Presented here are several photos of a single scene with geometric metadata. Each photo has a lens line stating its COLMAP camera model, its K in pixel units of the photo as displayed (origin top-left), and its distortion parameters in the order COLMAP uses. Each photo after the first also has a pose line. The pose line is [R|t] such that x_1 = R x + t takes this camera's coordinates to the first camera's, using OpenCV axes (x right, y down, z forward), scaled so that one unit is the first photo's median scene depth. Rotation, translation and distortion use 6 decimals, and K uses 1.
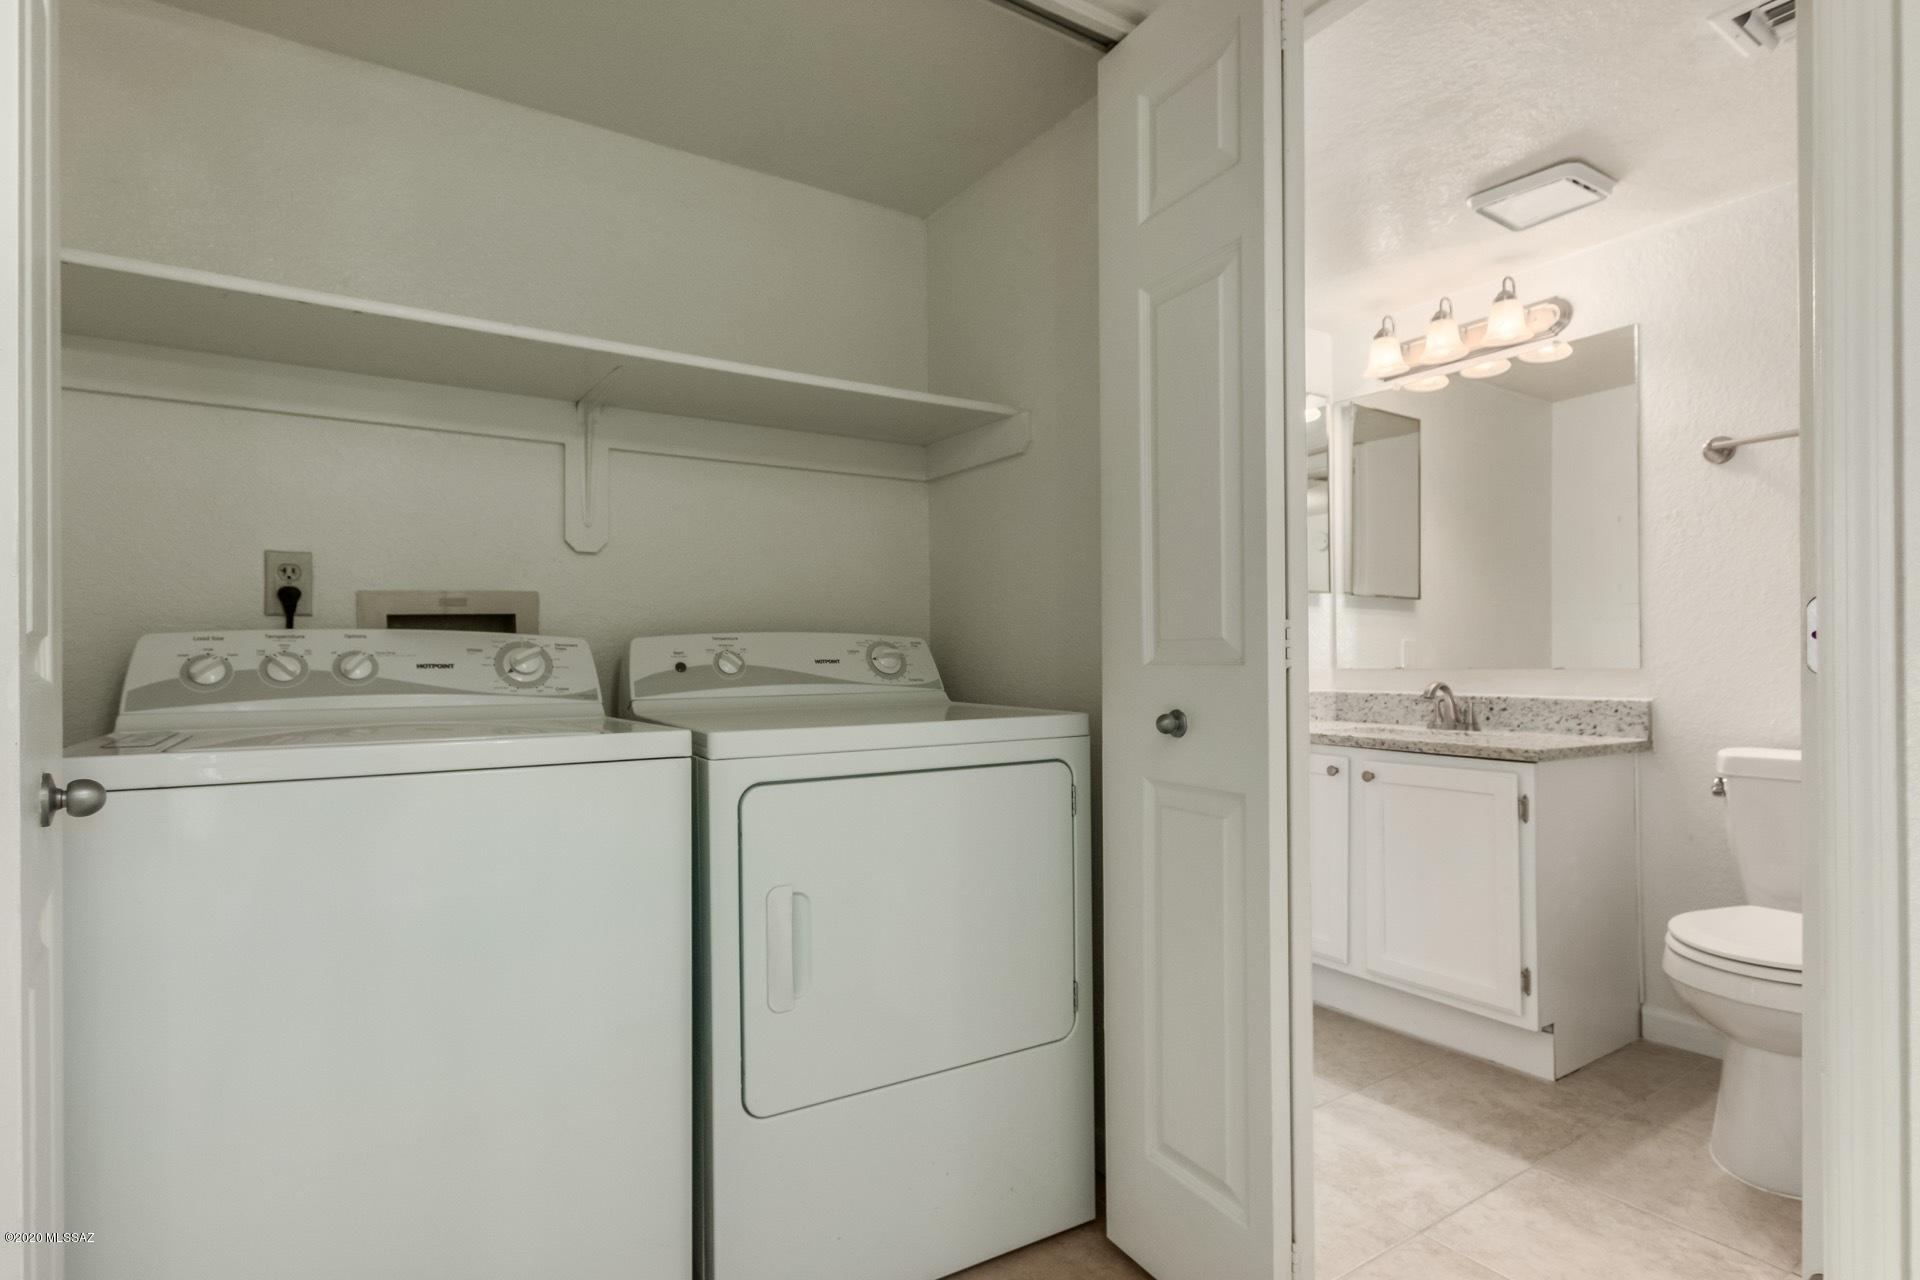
lens RADIAL K [[980.5, 0, 945.8], [0, 980.5, 649.6], [0, 0, 1]] dist [0.007124, 0.000012]
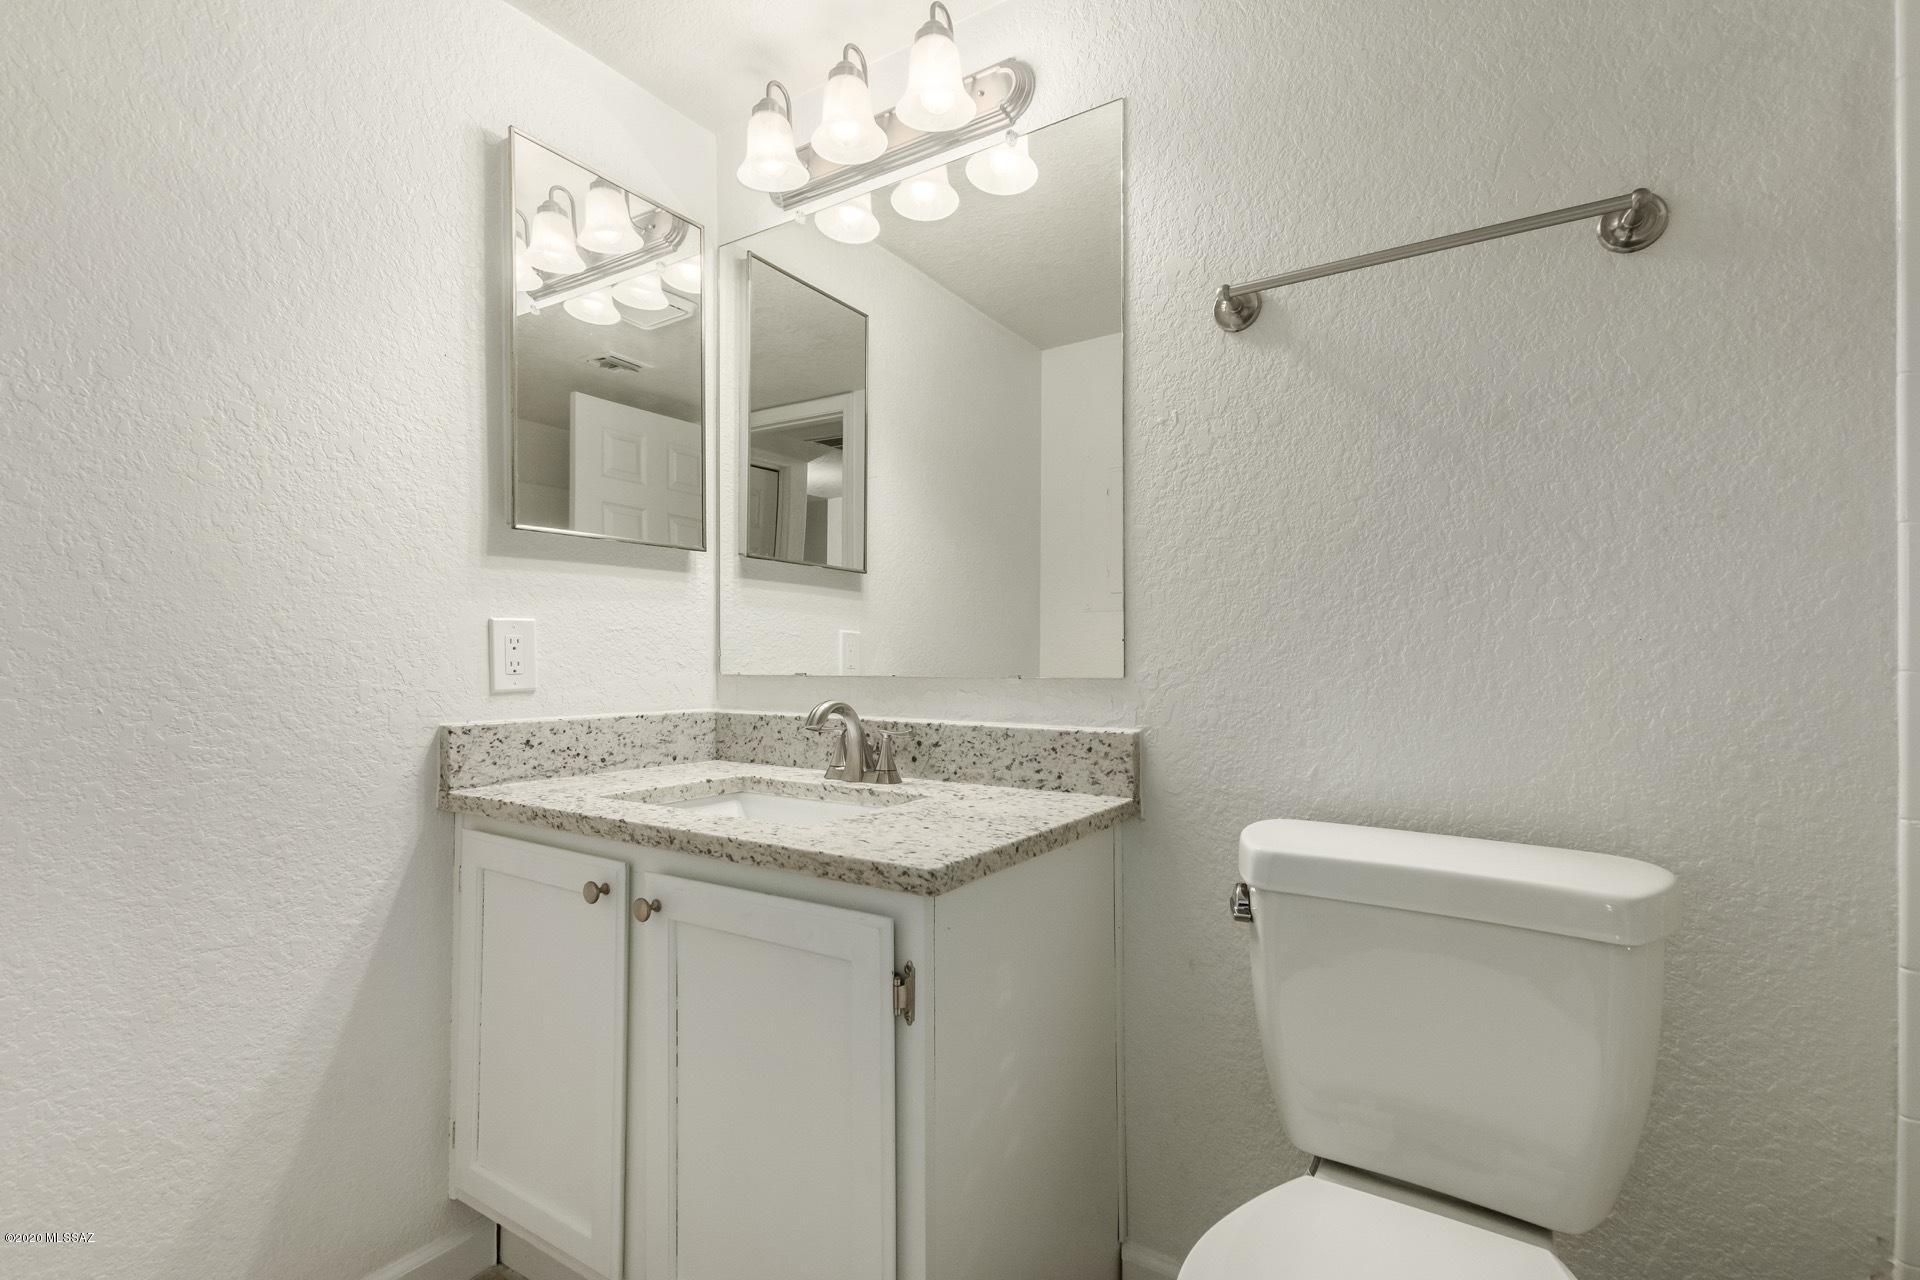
lens RADIAL K [[892.2, 0, 965.4], [0, 892.2, 644.8], [0, 0, 1]] dist [0.004846, -0.003615]
pose [[0.909077, 0.009169, 0.416528, 0.376388], [-0.007469, 0.999956, -0.005710, 0.003565], [-0.416562, 0.002080, 0.909105, 0.525552]]
